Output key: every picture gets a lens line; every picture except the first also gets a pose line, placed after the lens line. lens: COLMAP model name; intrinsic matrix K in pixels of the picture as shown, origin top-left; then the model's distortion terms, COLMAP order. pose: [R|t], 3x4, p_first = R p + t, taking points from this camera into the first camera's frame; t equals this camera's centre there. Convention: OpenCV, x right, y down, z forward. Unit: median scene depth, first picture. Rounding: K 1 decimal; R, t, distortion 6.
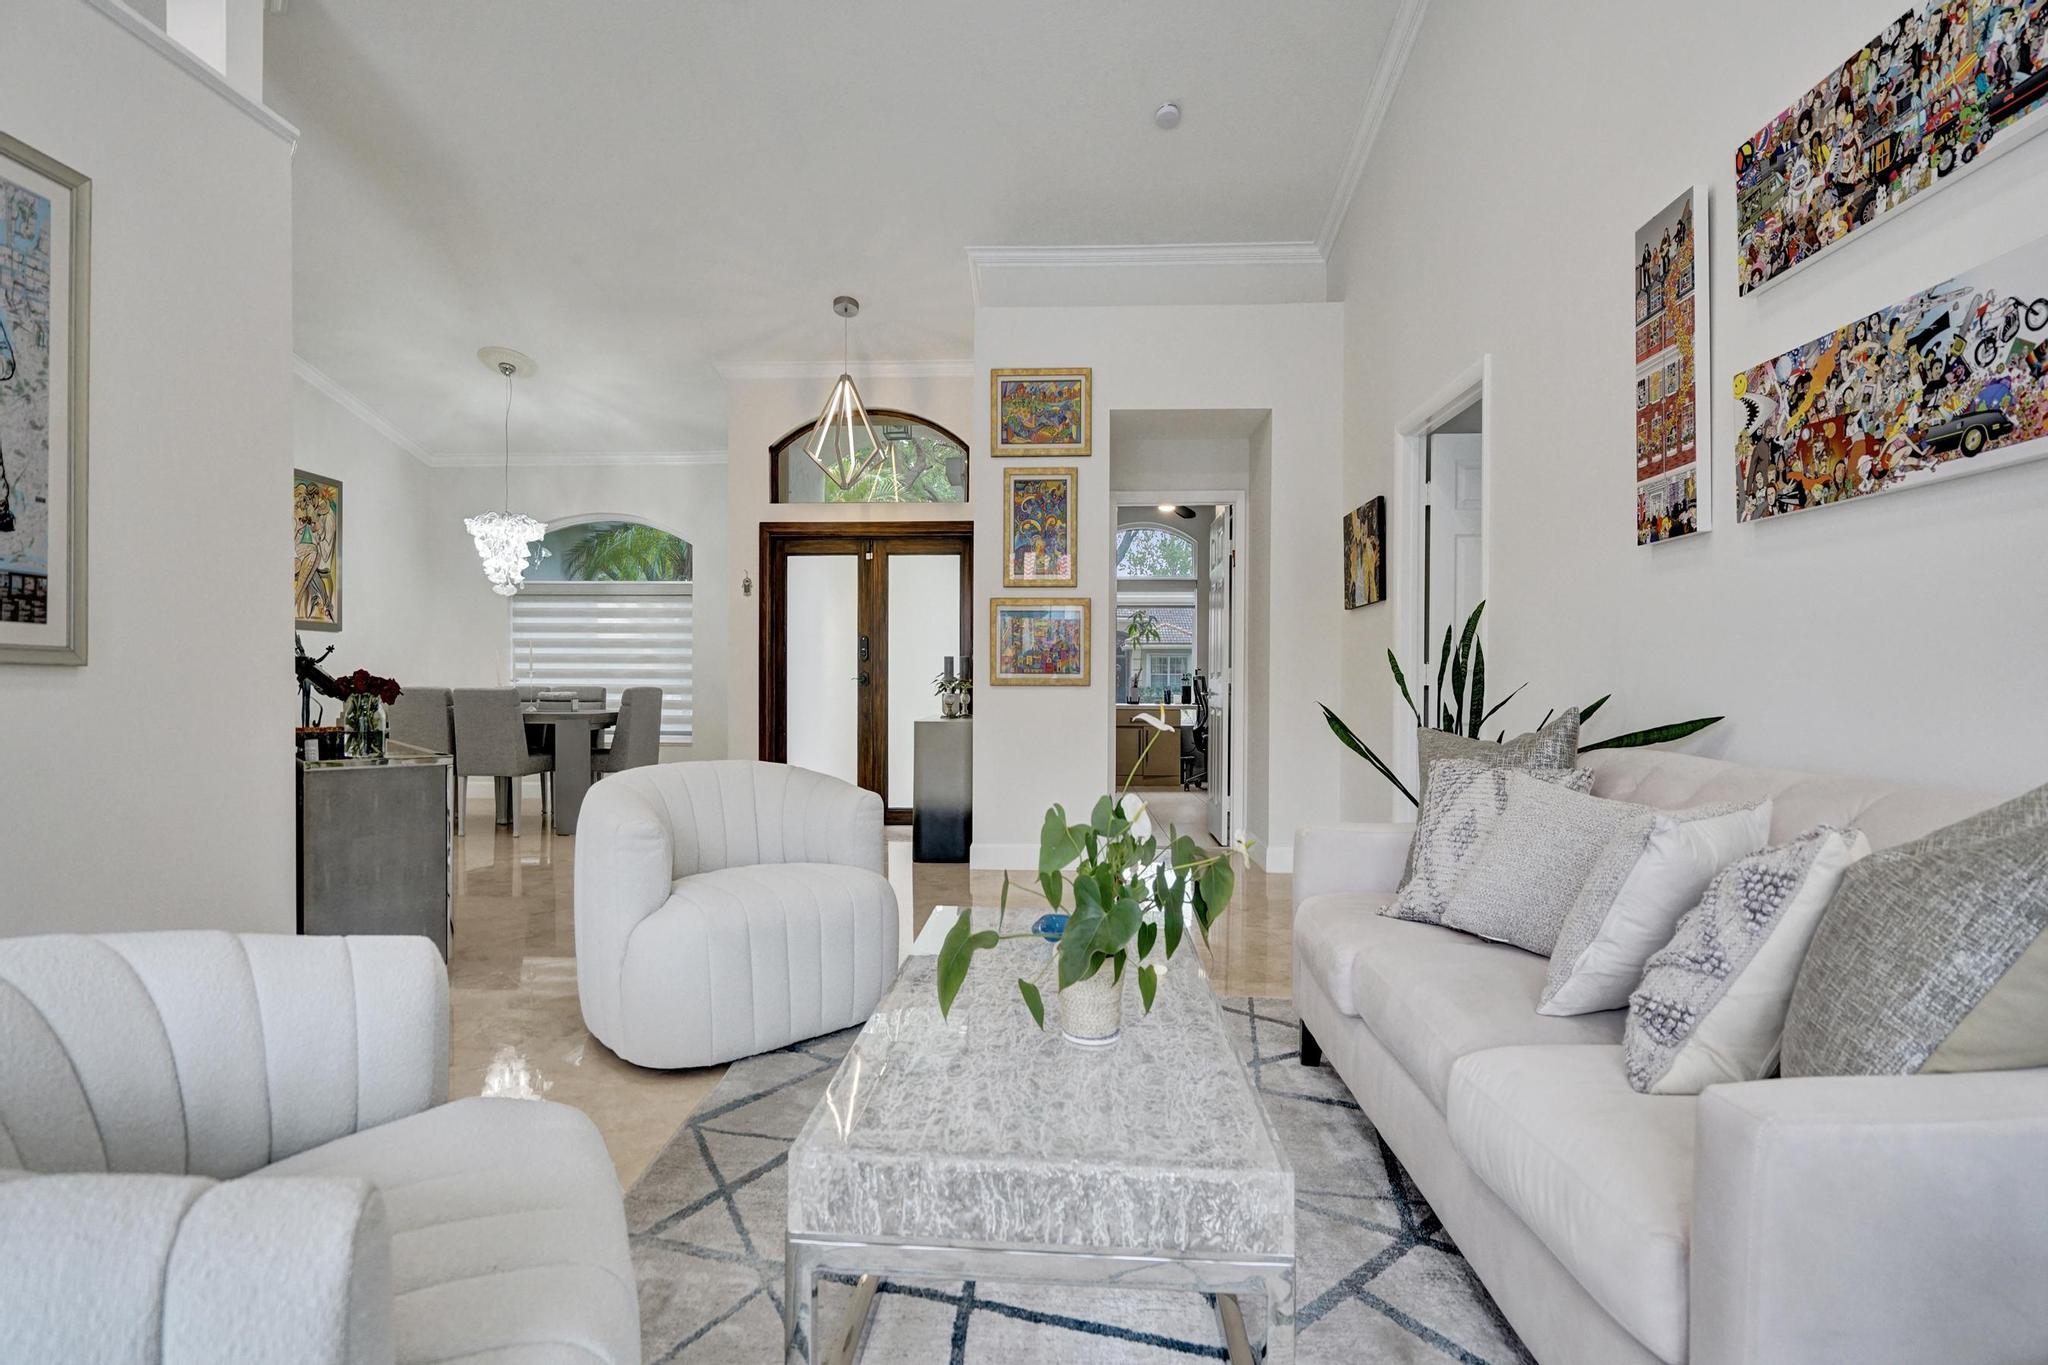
lens RADIAL K [[945.9, 0, 1010.9], [0, 945.9, 685.9], [0, 0, 1]] dist [-0.002113, -0.000056]
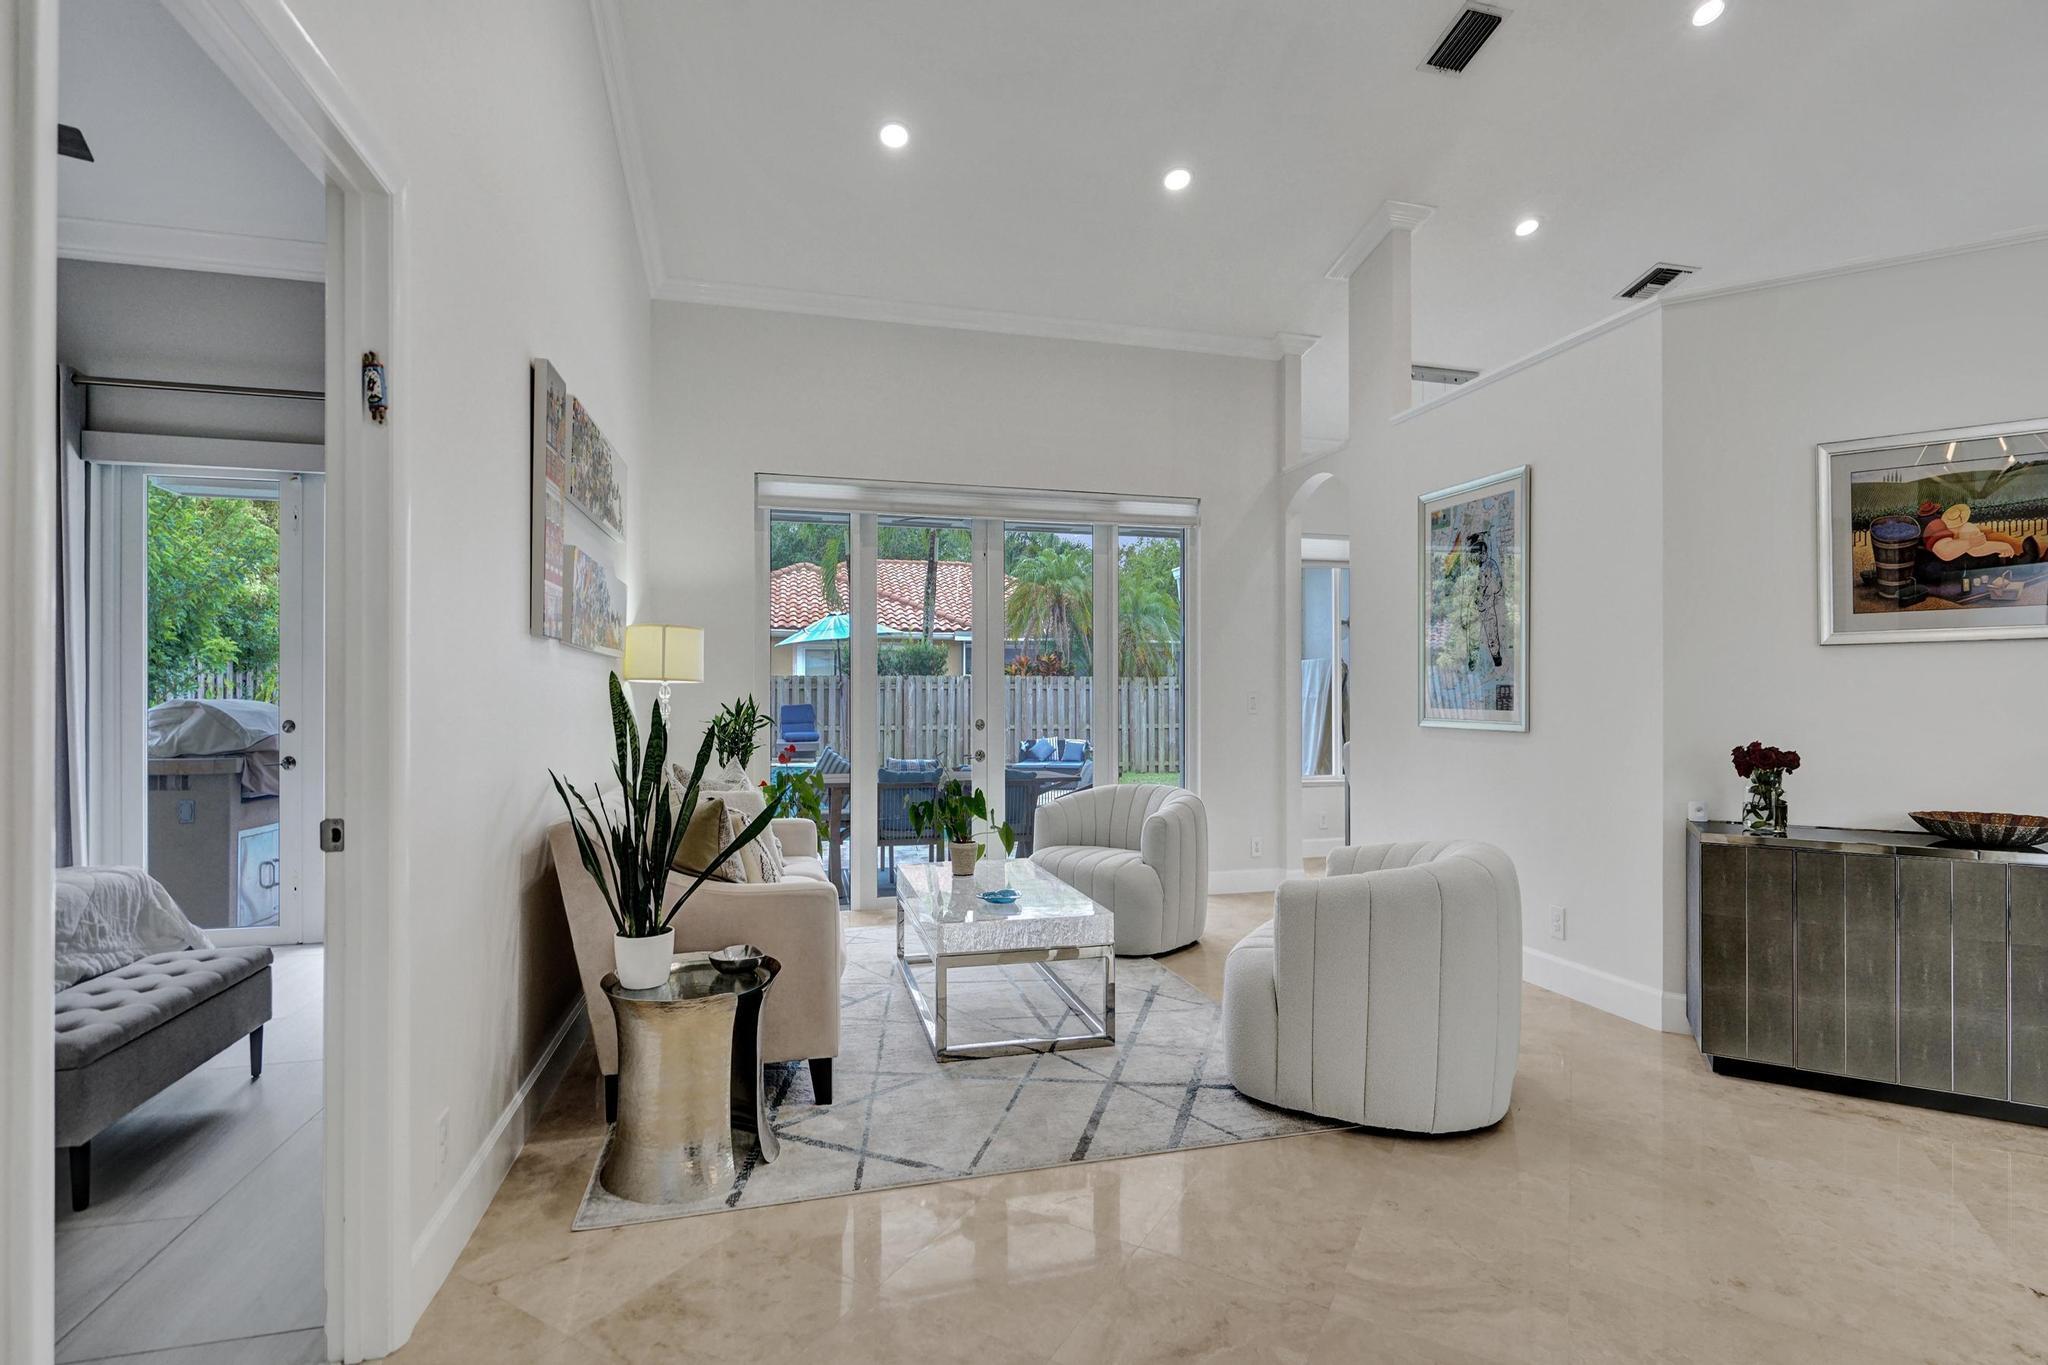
lens RADIAL K [[934.4, 0, 1019.6], [0, 934.4, 691.2], [0, 0, 1]] dist [-0.001420, -0.000097]
pose [[-0.952619, -0.007689, -0.304070, 0.214017], [-0.005995, 0.999961, -0.006504, -0.035926], [0.304108, -0.004373, -0.952628, 1.040082]]
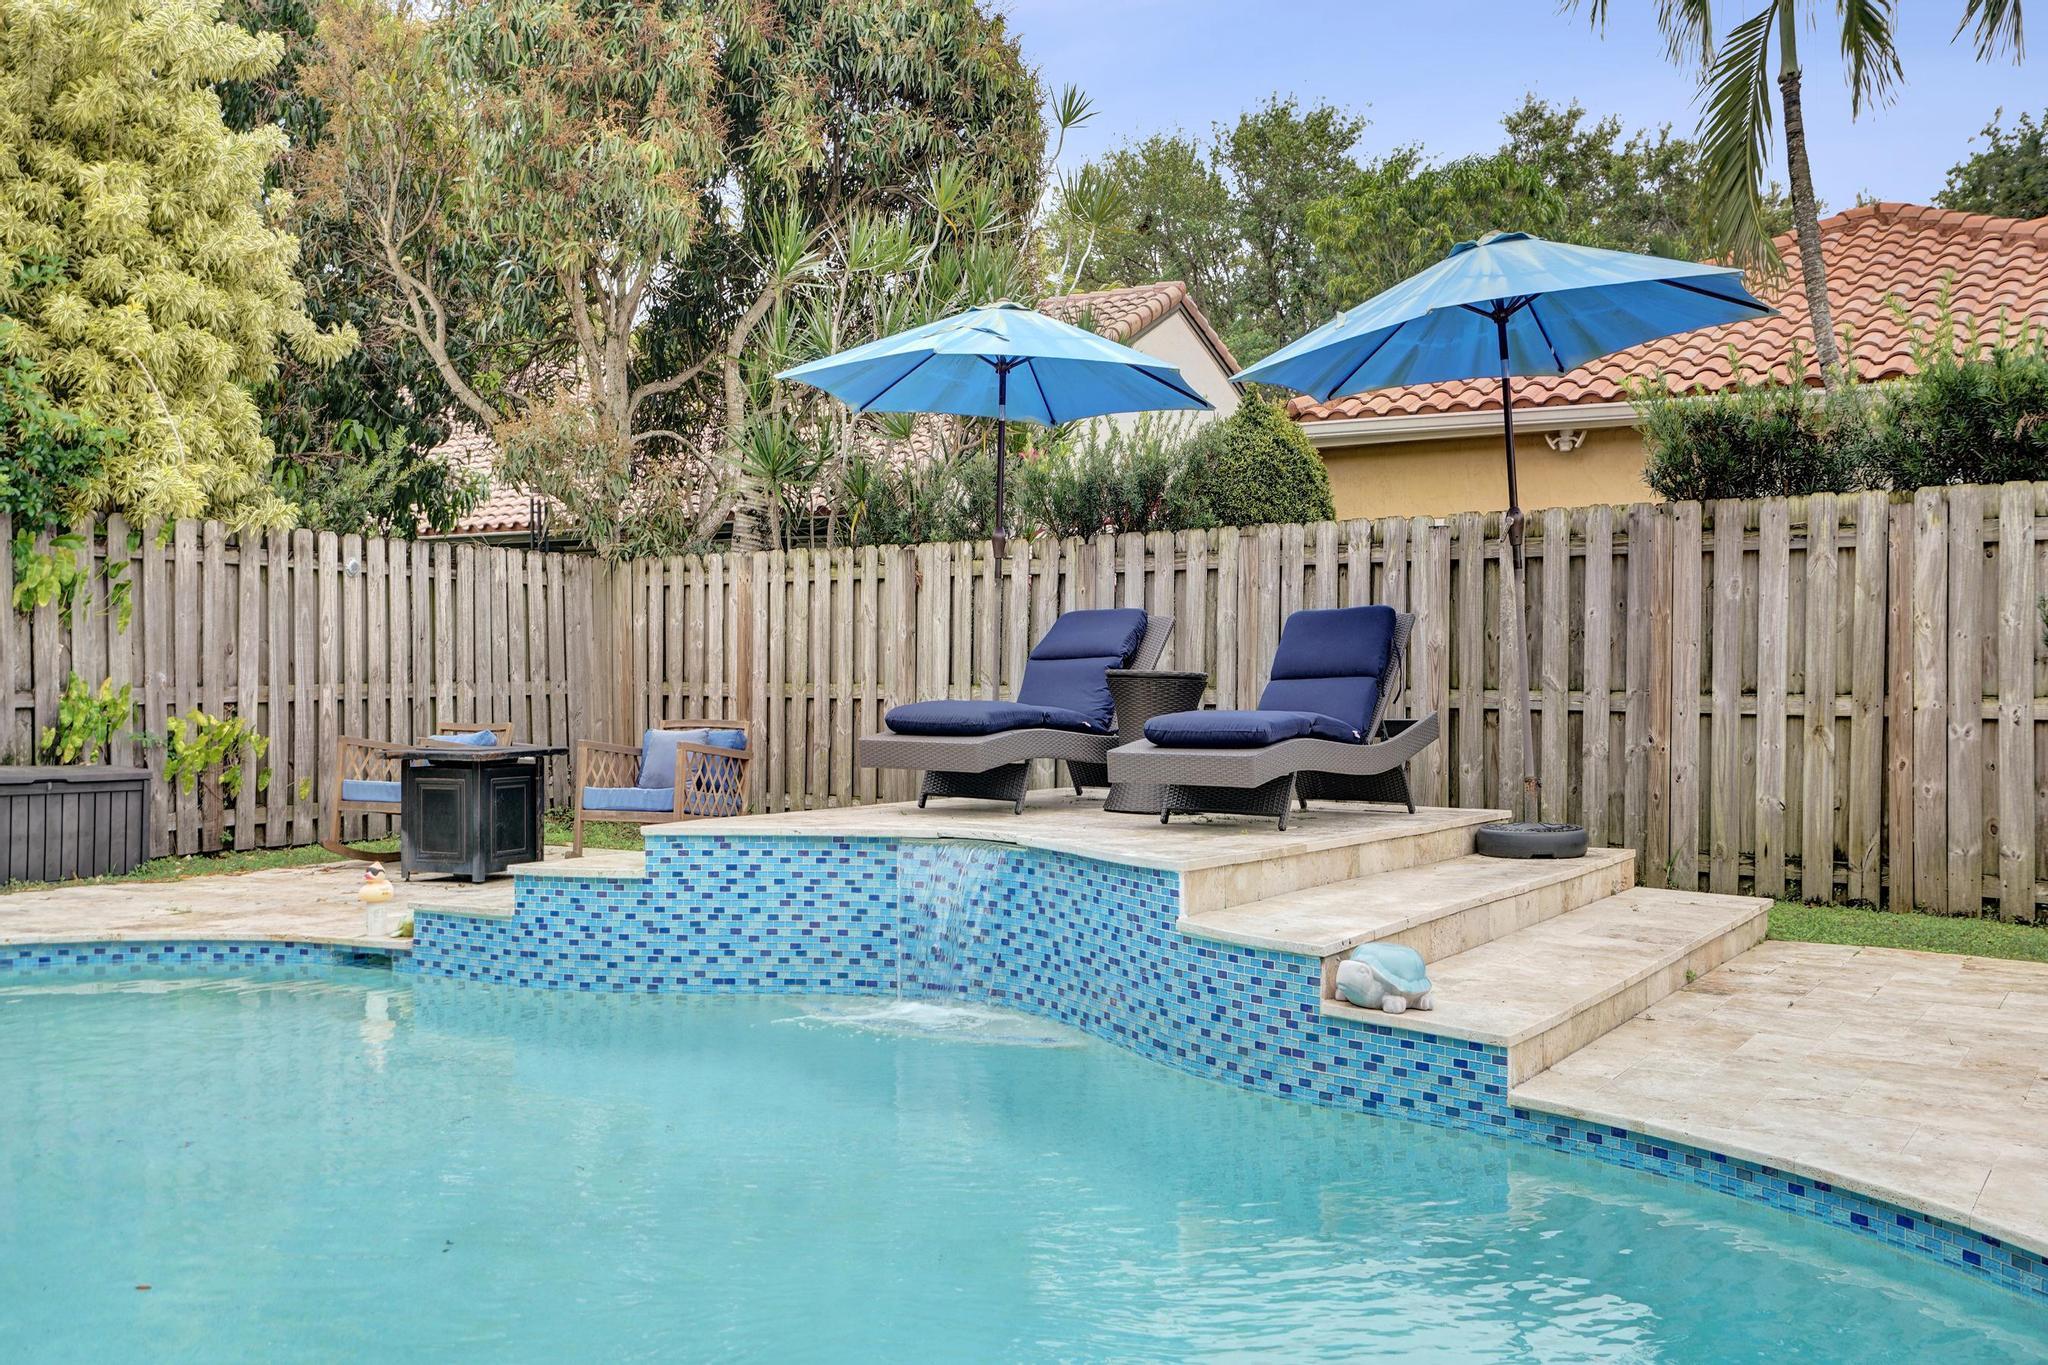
lens RADIAL K [[1836.3, 0, 1024.0], [0, 1836.3, 682.5], [0, 0, 1]] dist [0.062948, 0.009423]
pose [[-0.870234, -0.014259, 0.492433, -0.537493], [-0.002588, 0.999700, 0.024373, 0.017105], [-0.492633, 0.019936, -0.870009, -0.500650]]
